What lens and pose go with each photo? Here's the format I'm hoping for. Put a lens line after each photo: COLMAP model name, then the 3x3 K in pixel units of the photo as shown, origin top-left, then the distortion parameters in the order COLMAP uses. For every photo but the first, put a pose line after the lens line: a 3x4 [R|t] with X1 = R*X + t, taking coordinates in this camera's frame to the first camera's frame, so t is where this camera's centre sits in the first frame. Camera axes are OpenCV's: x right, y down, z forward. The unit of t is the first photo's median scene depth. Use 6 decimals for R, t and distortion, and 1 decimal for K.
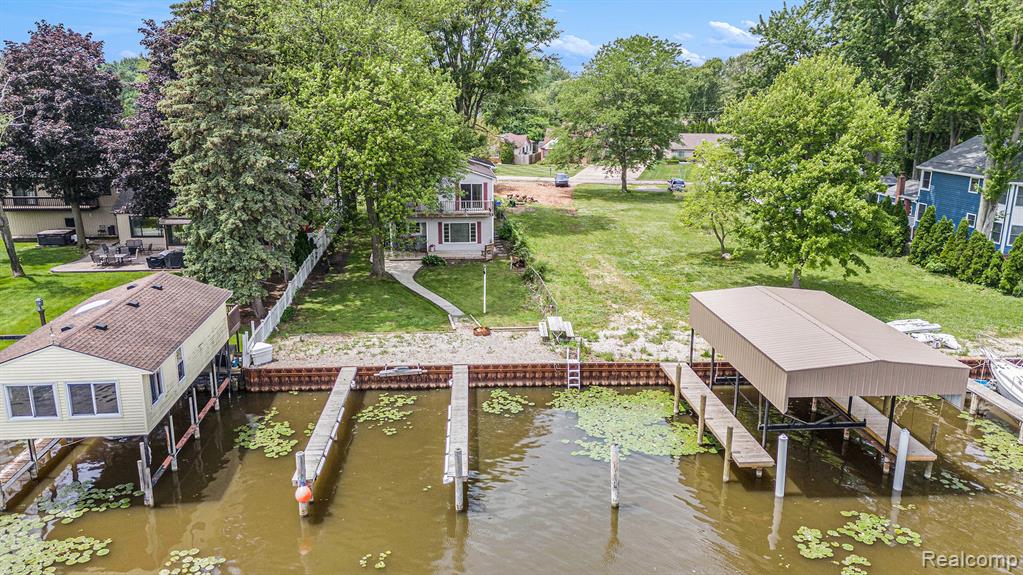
lens RADIAL K [[746.9, 0, 533.4], [0, 746.9, 271.9], [0, 0, 1]] dist [0.052574, 0.000530]
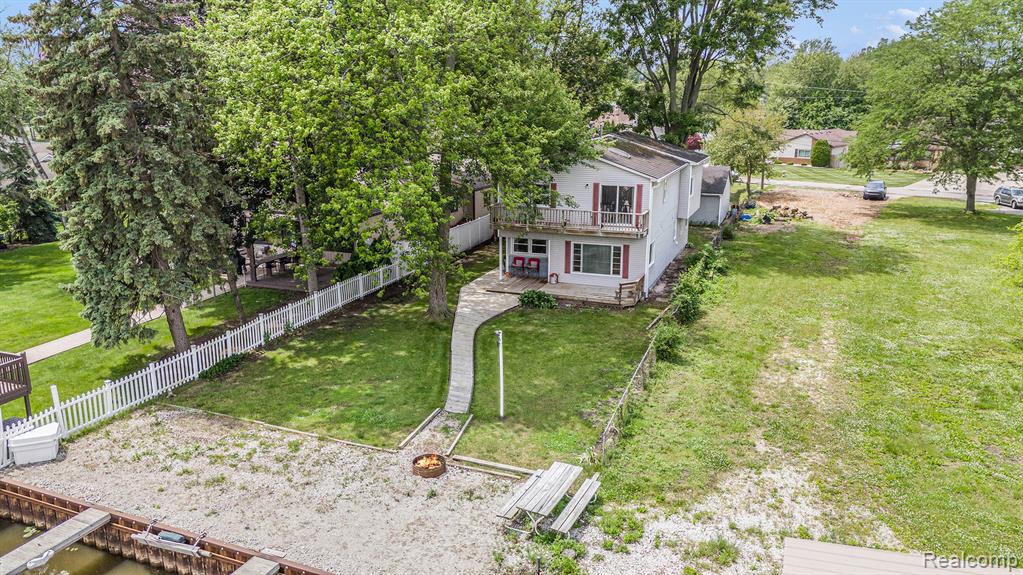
lens RADIAL K [[767.9, 0, 515.7], [0, 767.9, 265.6], [0, 0, 1]] dist [0.032557, -0.004549]
pose [[0.887727, 0.096272, -0.450191, 0.195257], [-0.103066, 0.994629, 0.009463, -0.063682], [0.448684, 0.037999, 0.892882, 0.513386]]
